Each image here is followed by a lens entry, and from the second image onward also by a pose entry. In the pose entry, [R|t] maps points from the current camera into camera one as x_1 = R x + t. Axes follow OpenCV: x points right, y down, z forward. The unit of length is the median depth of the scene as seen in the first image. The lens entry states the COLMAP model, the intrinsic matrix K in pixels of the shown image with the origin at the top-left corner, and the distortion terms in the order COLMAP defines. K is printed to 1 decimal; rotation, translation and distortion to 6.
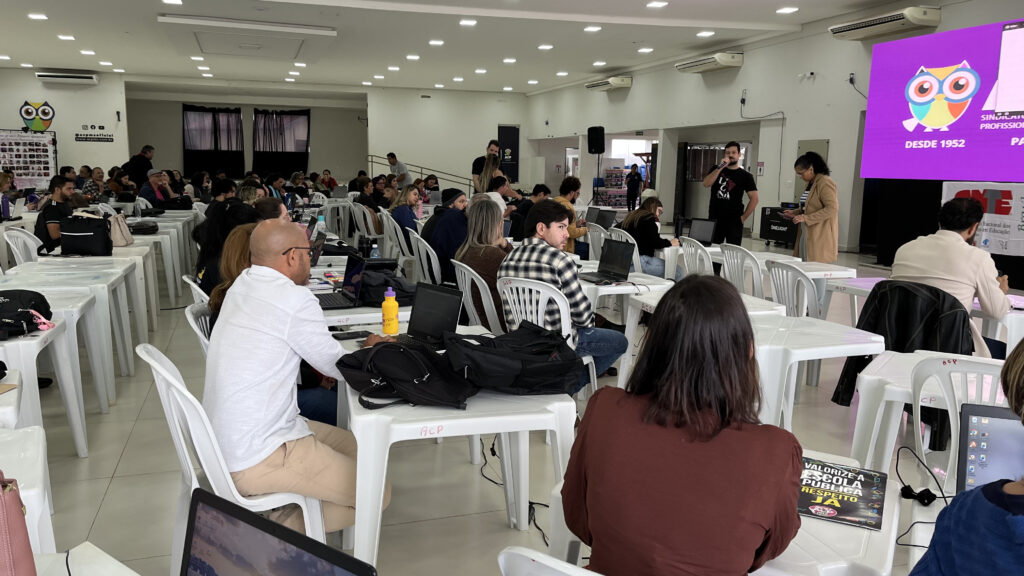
lens RADIAL K [[776.6, 0, 512.0], [0, 776.6, 288.0], [0, 0, 1]] dist [0.061667, -0.104539]
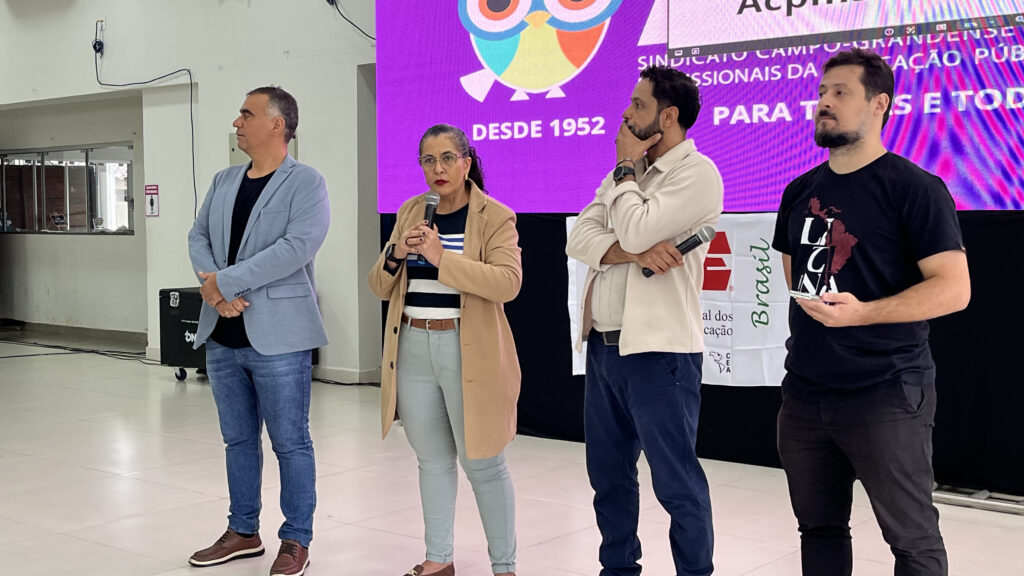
lens RADIAL K [[1270.2, 0, 512.0], [0, 1270.2, 288.0], [0, 0, 1]] dist [0.136890, -0.394536]
pose [[0.849795, -0.054928, 0.524243, 0.113497], [0.102388, 0.992814, -0.061948, -0.039985], [-0.517073, 0.106320, 0.849312, 0.300463]]
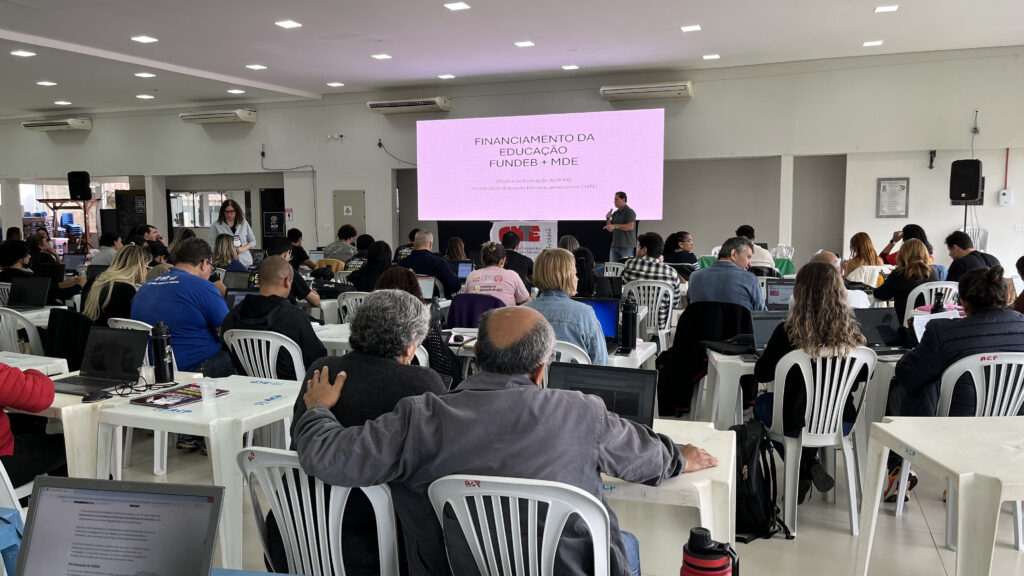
lens RADIAL K [[815.5, 0, 512.0], [0, 815.5, 288.0], [0, 0, 1]] dist [0.076218, -0.121957]
pose [[0.632533, -0.093800, 0.768832, -0.405286], [0.136888, 0.990552, 0.008230, -0.013956], [-0.762341, 0.100038, 0.639397, 0.010395]]
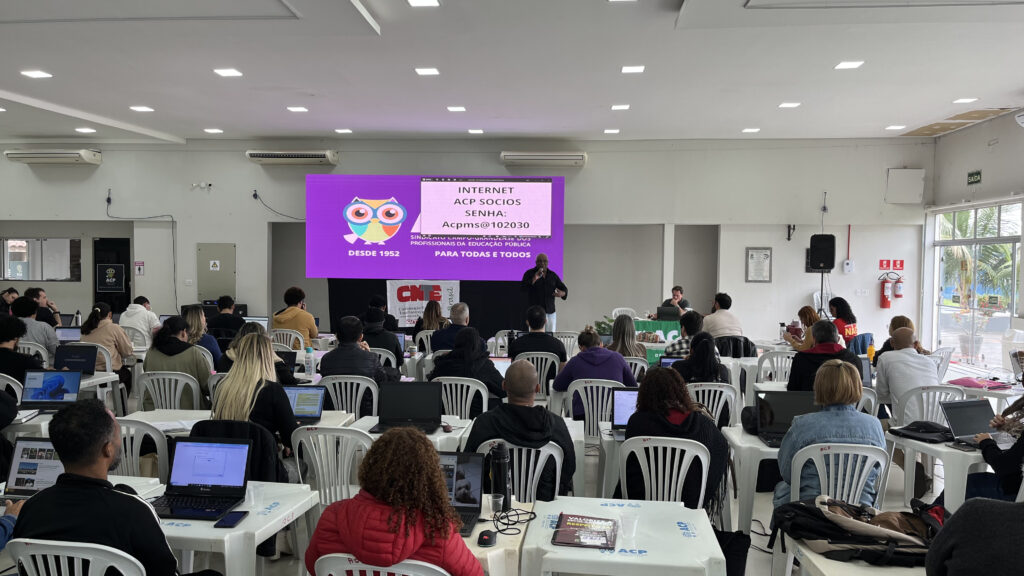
lens RADIAL K [[806.2, 0, 512.0], [0, 806.2, 288.0], [0, 0, 1]] dist [0.055541, -0.000648]
pose [[0.384327, -0.046965, 0.922002, -0.479684], [0.137172, 0.990524, -0.006723, -0.055273], [-0.912949, 0.129057, 0.387127, 0.158640]]
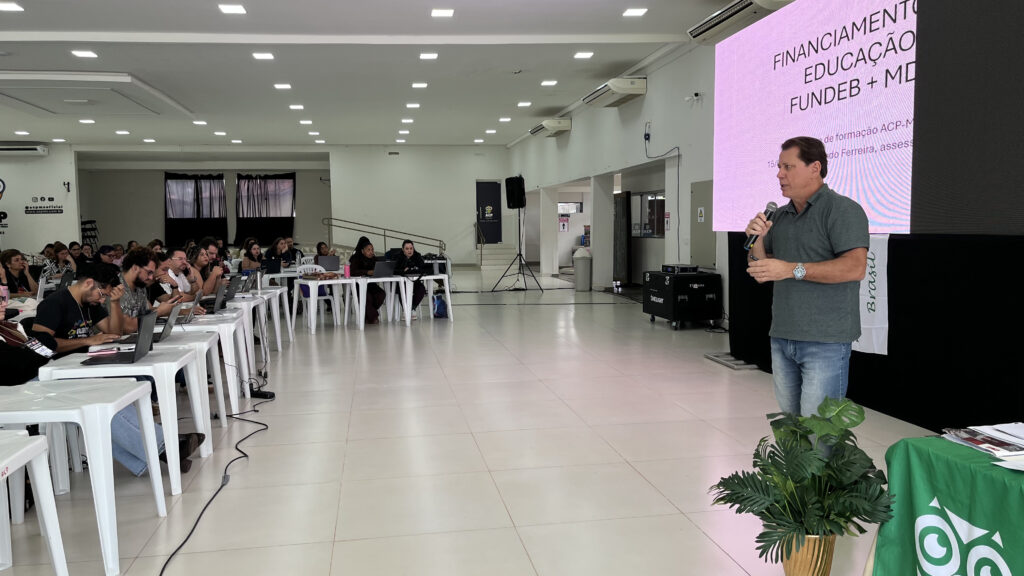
lens RADIAL K [[776.6, 0, 512.0], [0, 776.6, 288.0], [0, 0, 1]] dist [0.061667, -0.104539]
pose [[0.986615, -0.017368, -0.162139, 0.296218], [0.005364, 0.997230, -0.074181, -0.029967], [0.162978, 0.072319, 0.983976, 0.220833]]
